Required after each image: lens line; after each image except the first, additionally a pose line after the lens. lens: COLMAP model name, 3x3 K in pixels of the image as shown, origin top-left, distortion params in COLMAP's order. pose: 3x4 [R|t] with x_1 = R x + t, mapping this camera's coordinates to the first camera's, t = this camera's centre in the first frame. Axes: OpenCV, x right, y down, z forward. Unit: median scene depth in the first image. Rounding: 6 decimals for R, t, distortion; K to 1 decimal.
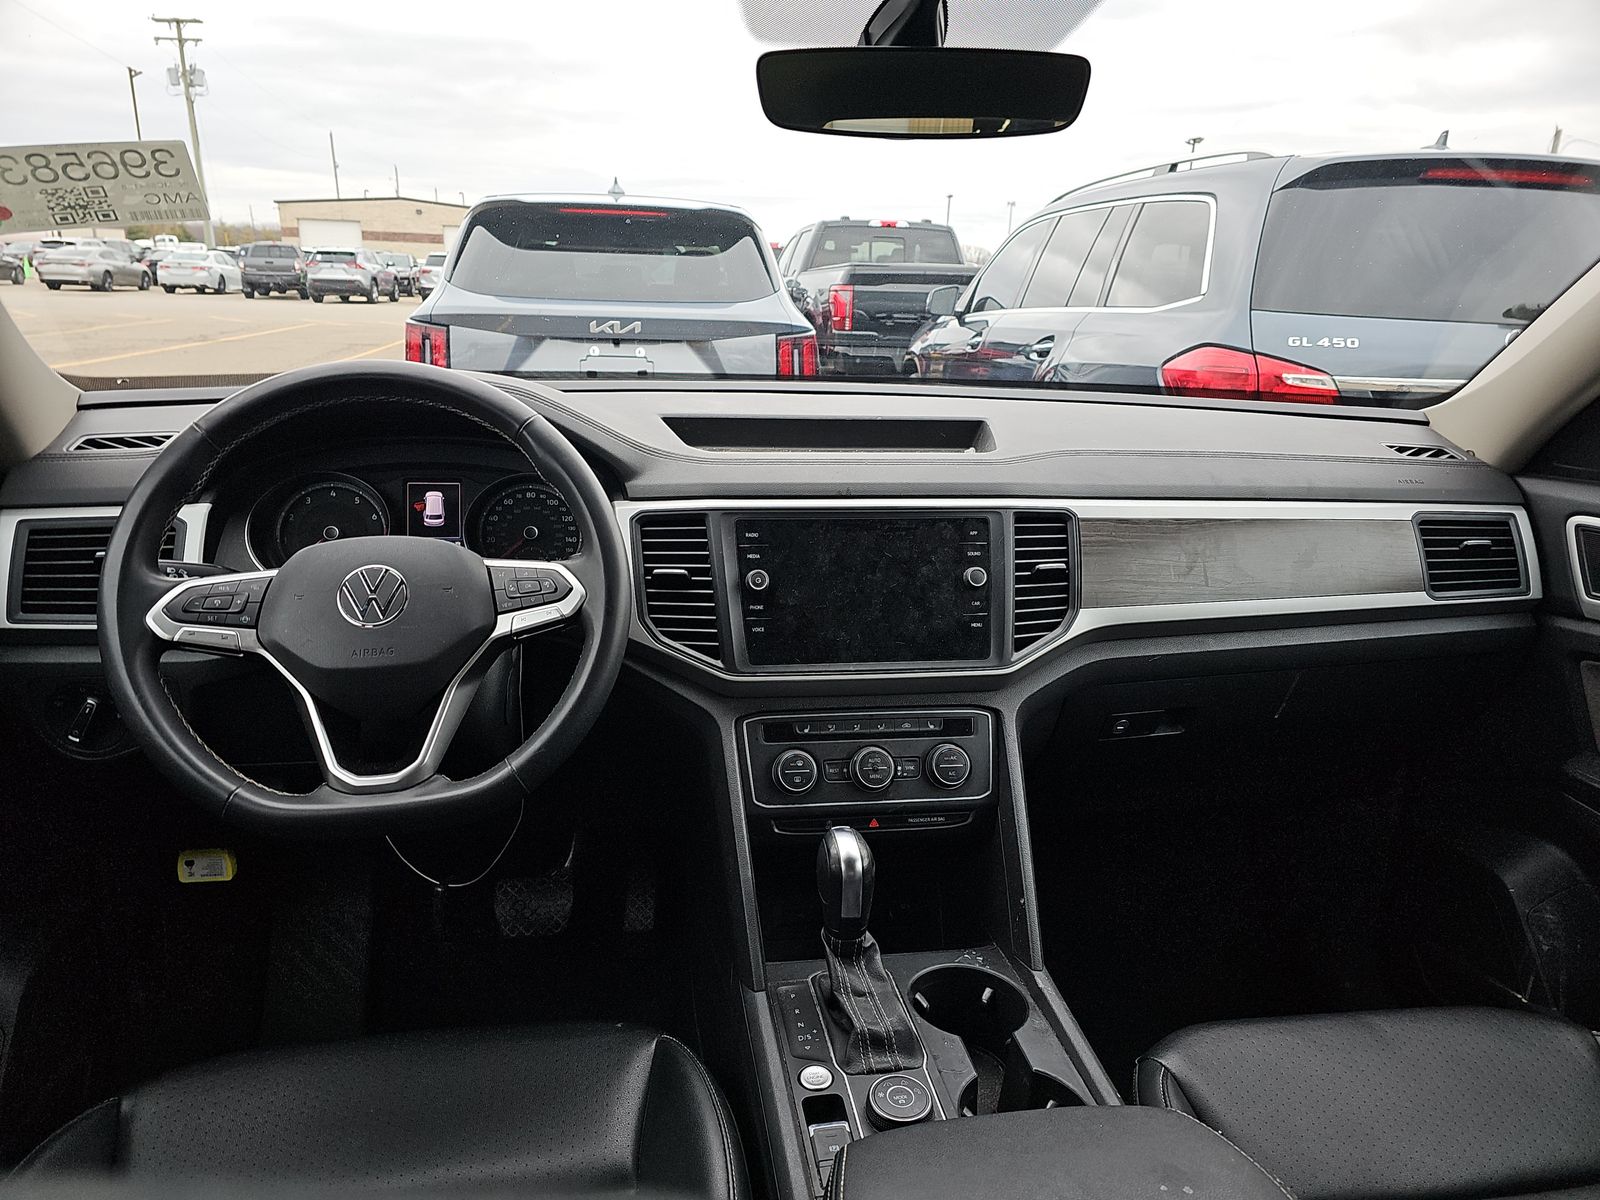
lens RADIAL K [[1128.8, 0, 800.0], [0, 1128.8, 600.0], [0, 0, 1]] dist [0.055861, -0.062114]
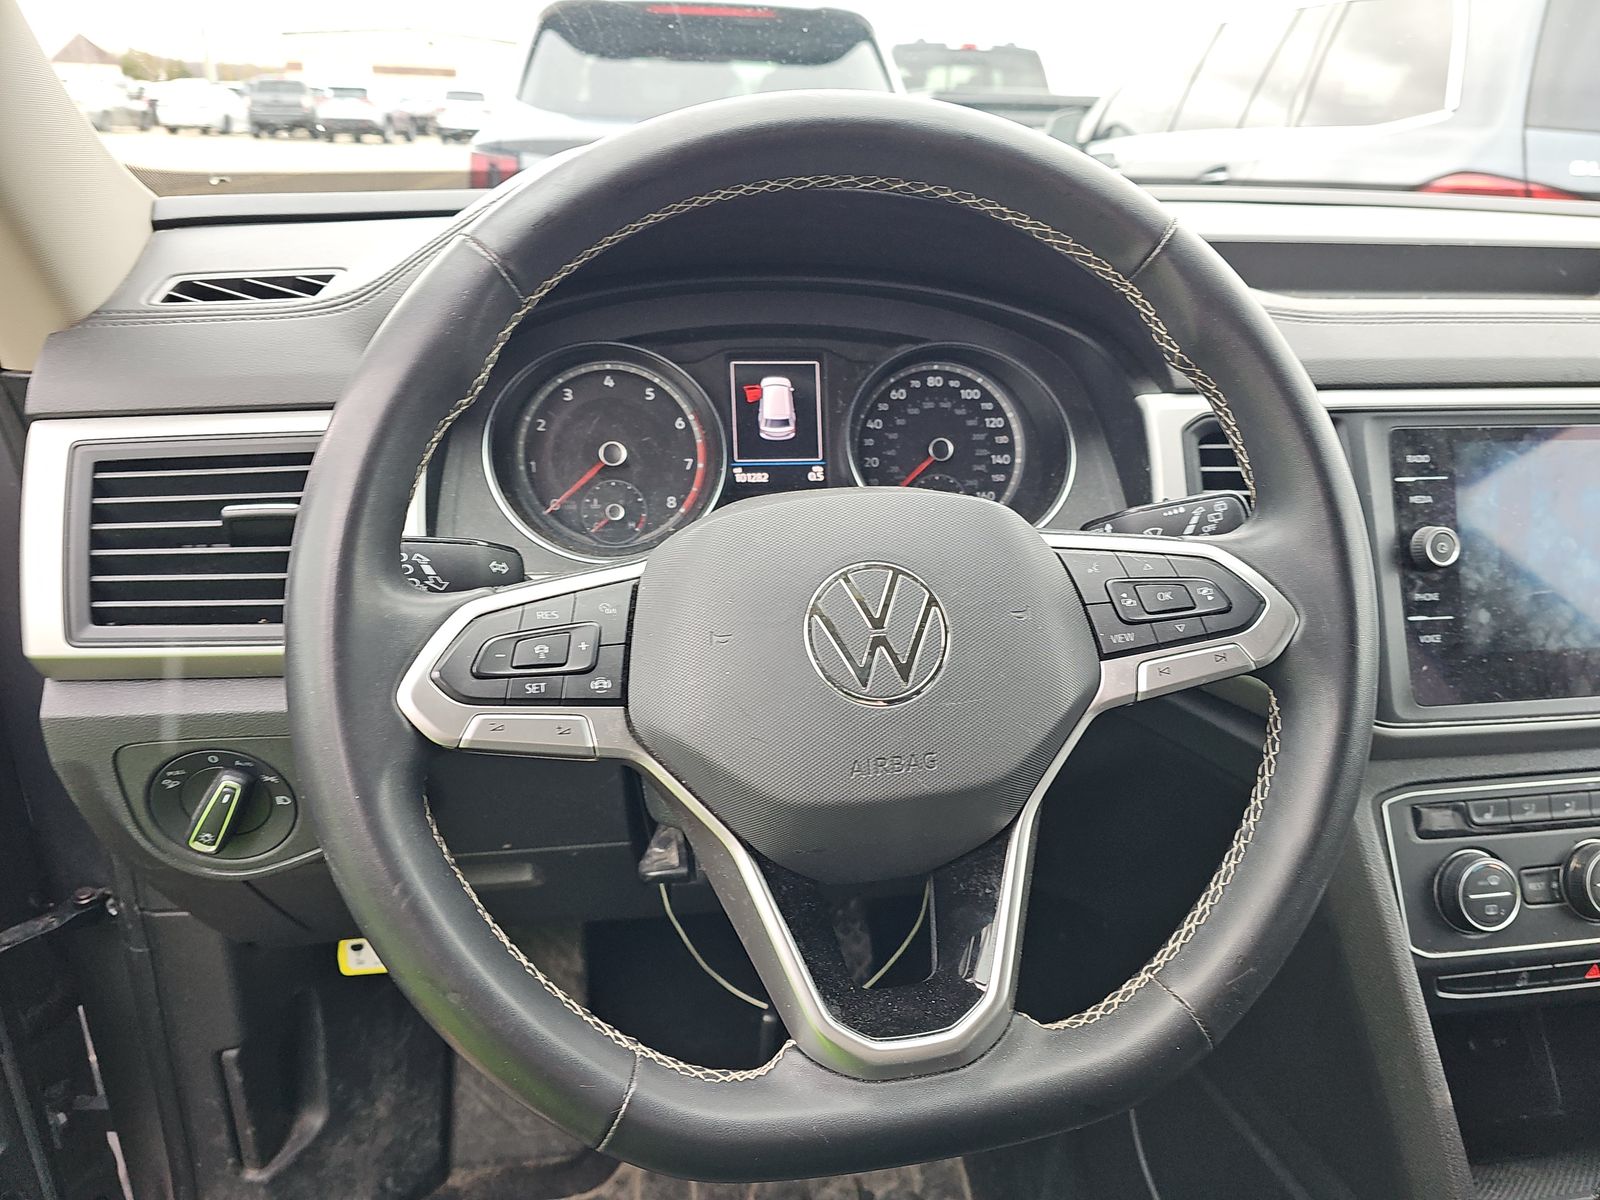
lens RADIAL K [[1128.8, 0, 800.0], [0, 1128.8, 600.0], [0, 0, 1]] dist [0.055861, -0.062114]
pose [[0.999877, 0.001200, -0.015629, -0.305443], [0.000725, 0.992460, 0.122566, -0.054782], [0.015658, -0.122562, 0.992337, 0.427089]]
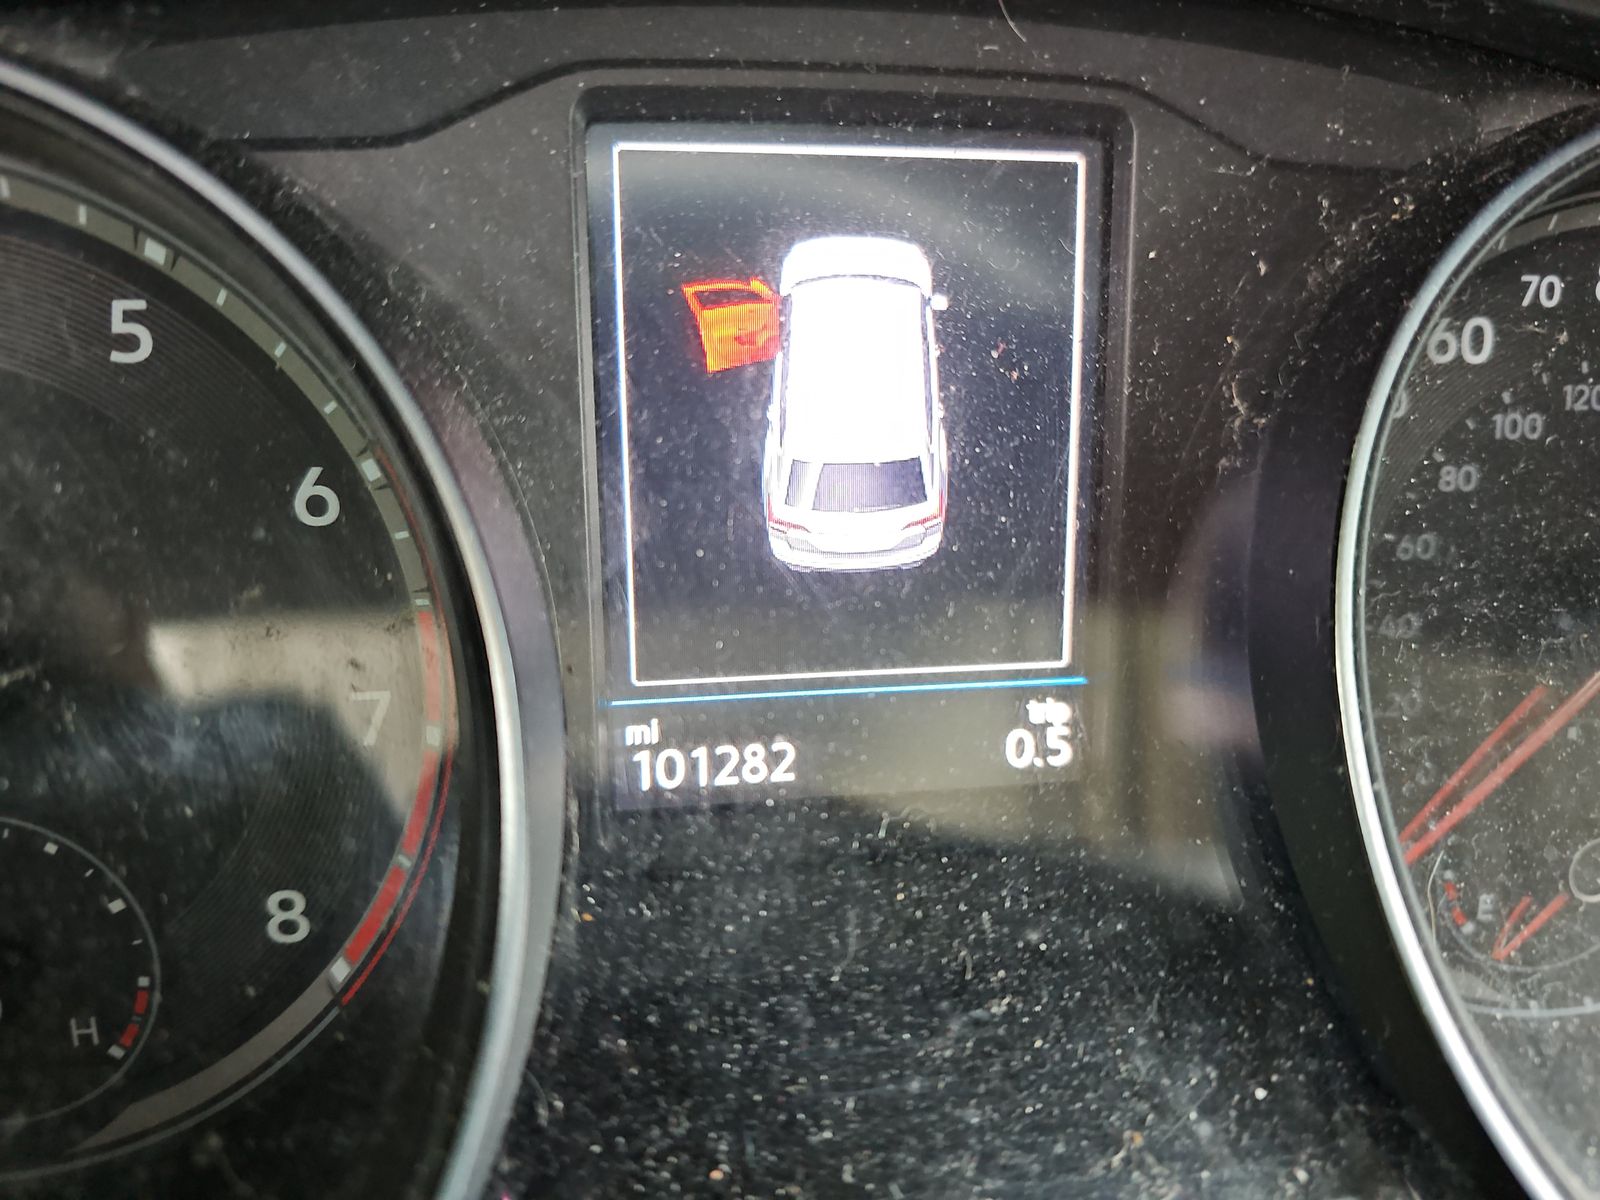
lens RADIAL K [[1128.8, 0, 800.0], [0, 1128.8, 600.0], [0, 0, 1]] dist [0.055861, -0.062114]
pose [[0.998741, 0.025618, -0.043123, -0.326849], [-0.013362, 0.964555, 0.263543, -0.091970], [0.048346, -0.262635, 0.963683, 0.901383]]
